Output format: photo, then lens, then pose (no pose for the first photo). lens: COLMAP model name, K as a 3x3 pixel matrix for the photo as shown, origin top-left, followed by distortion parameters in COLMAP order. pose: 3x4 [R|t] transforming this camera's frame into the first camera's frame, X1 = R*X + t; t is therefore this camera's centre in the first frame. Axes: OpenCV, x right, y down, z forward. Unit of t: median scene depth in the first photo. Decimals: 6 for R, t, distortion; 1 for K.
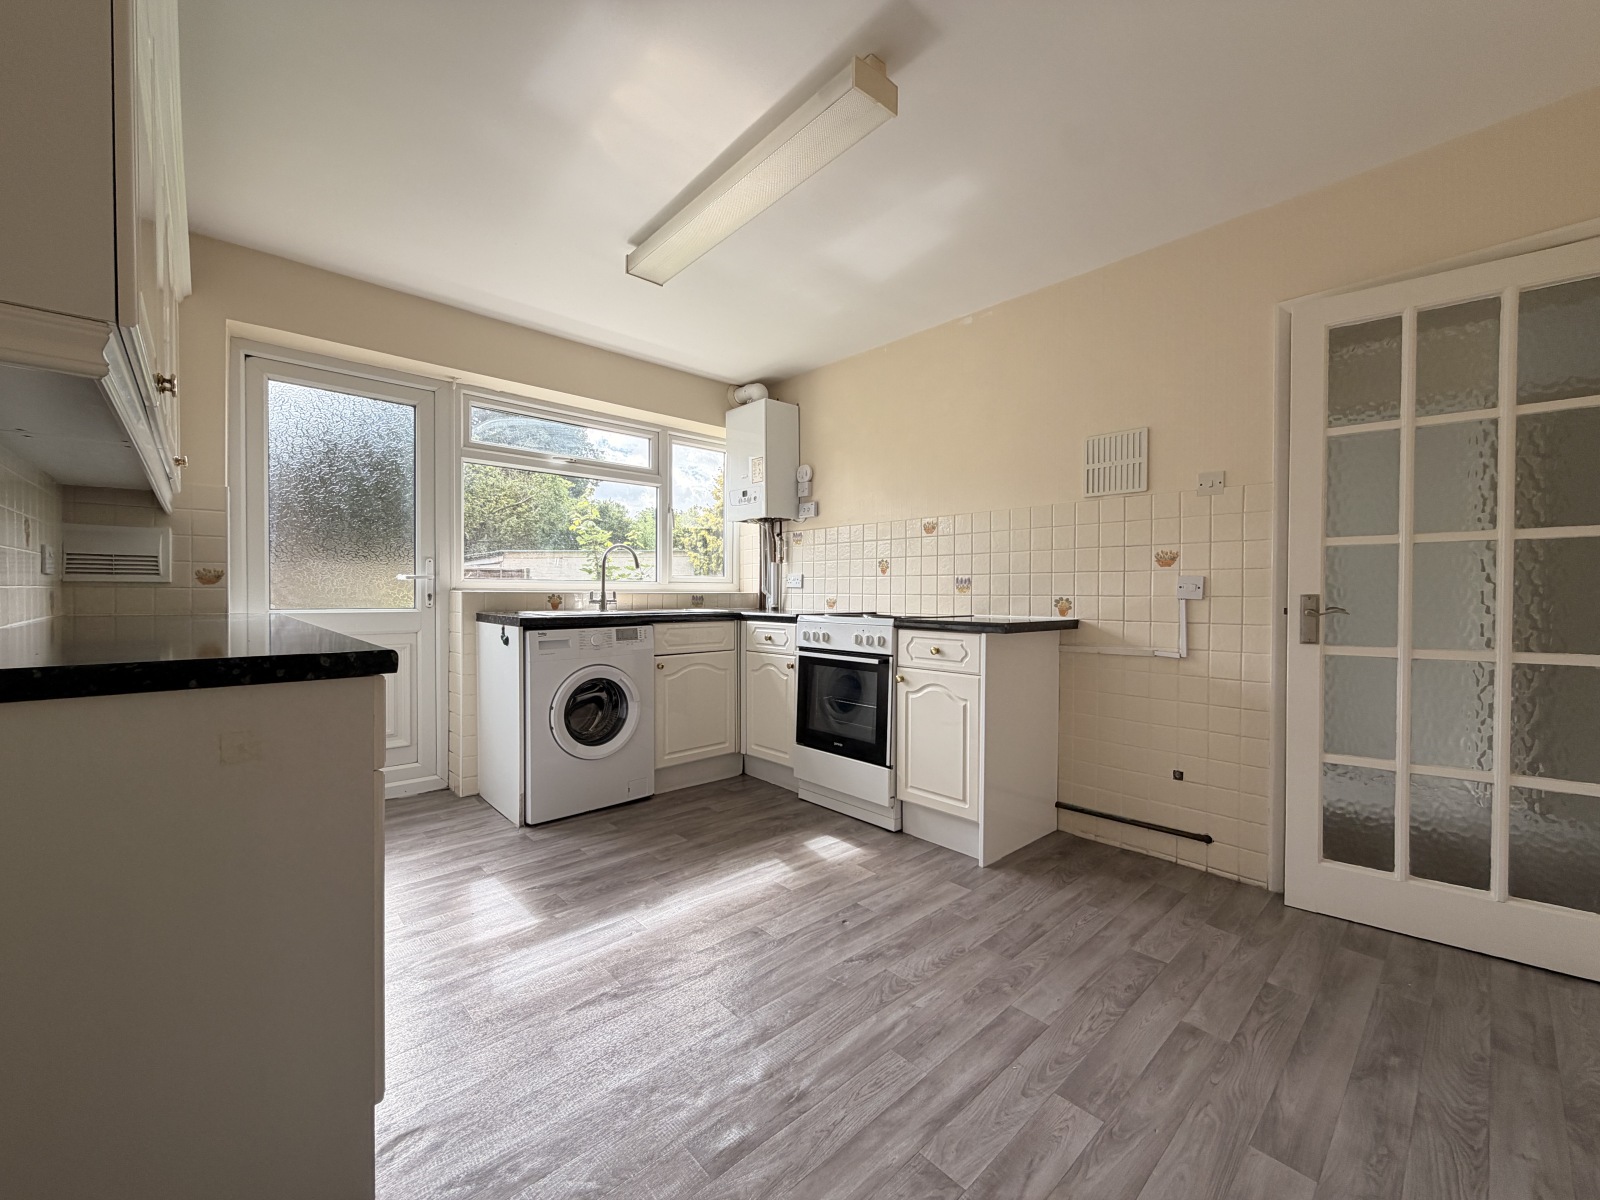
lens RADIAL K [[637.1, 0, 794.2], [0, 637.1, 599.2], [0, 0, 1]] dist [0.000485, 0.000178]
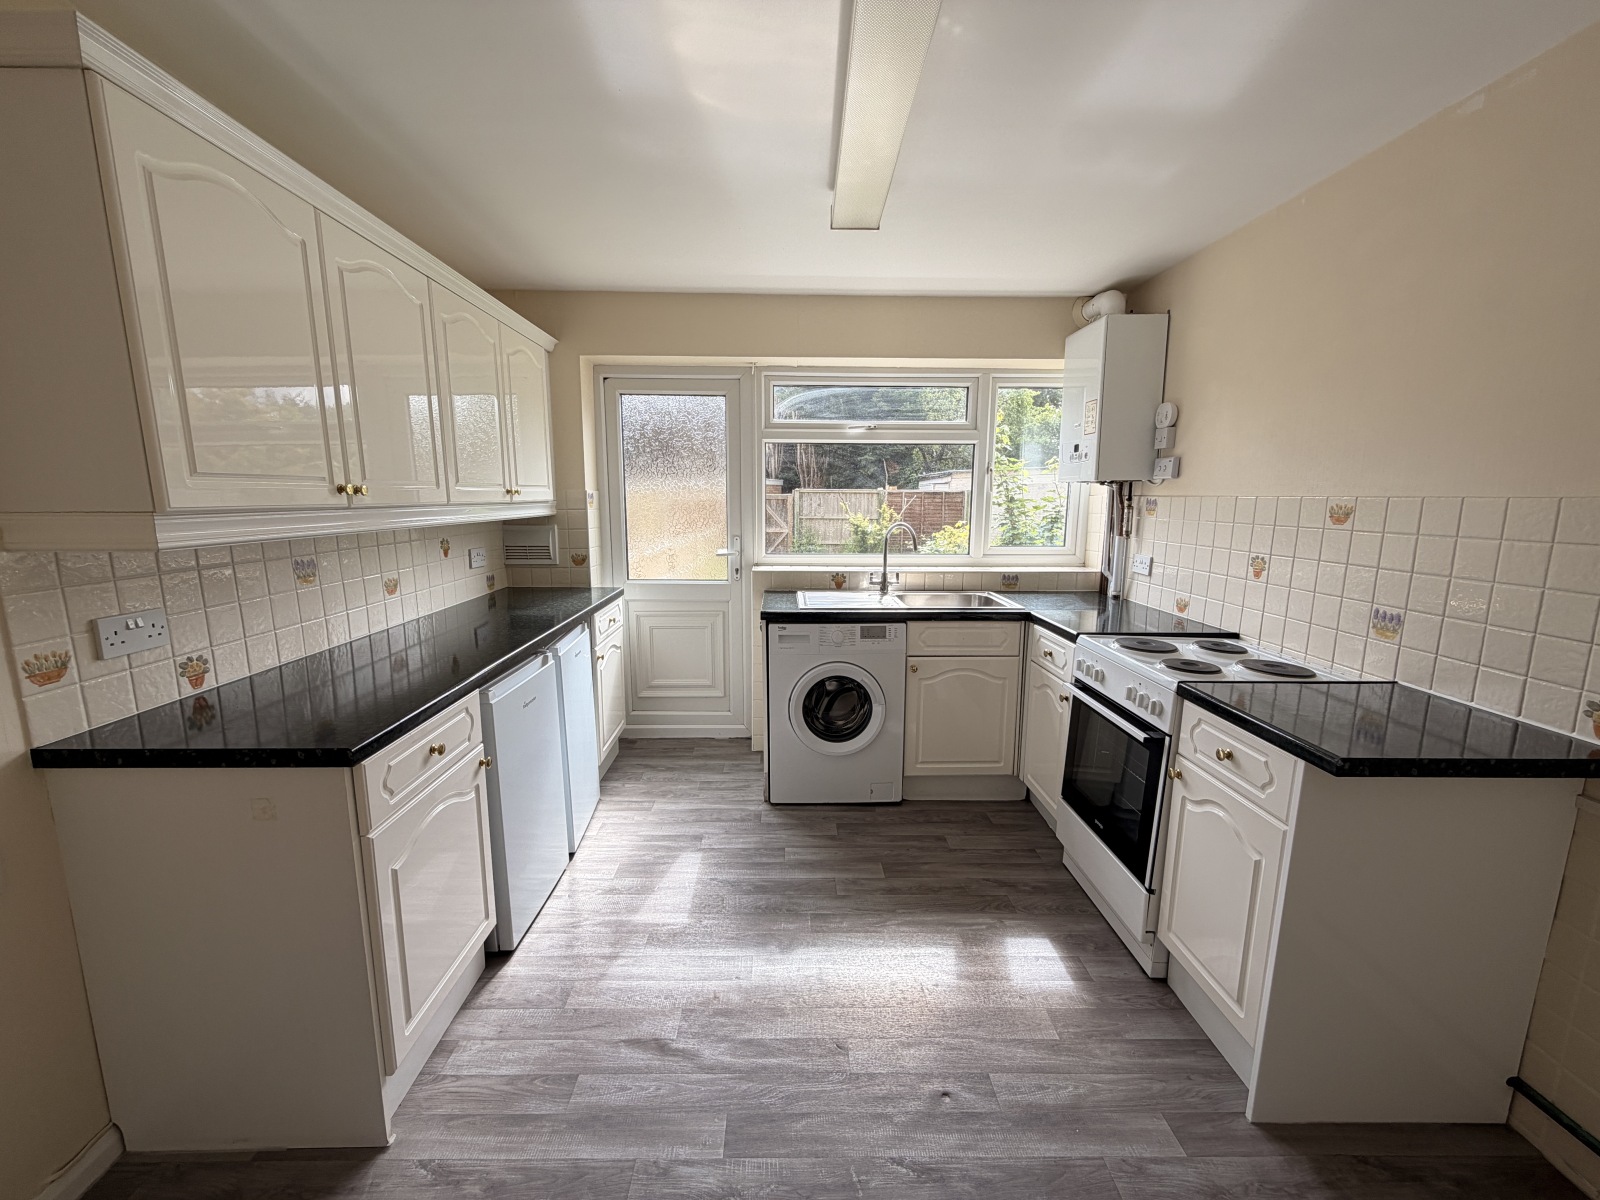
lens RADIAL K [[637.1, 0, 794.7], [0, 637.1, 599.3], [0, 0, 1]] dist [0.000485, 0.000178]
pose [[0.748693, 0.106668, -0.654278, 0.266409], [-0.008563, 0.988443, 0.151349, -0.139002], [0.662861, -0.107711, 0.740954, 0.261749]]
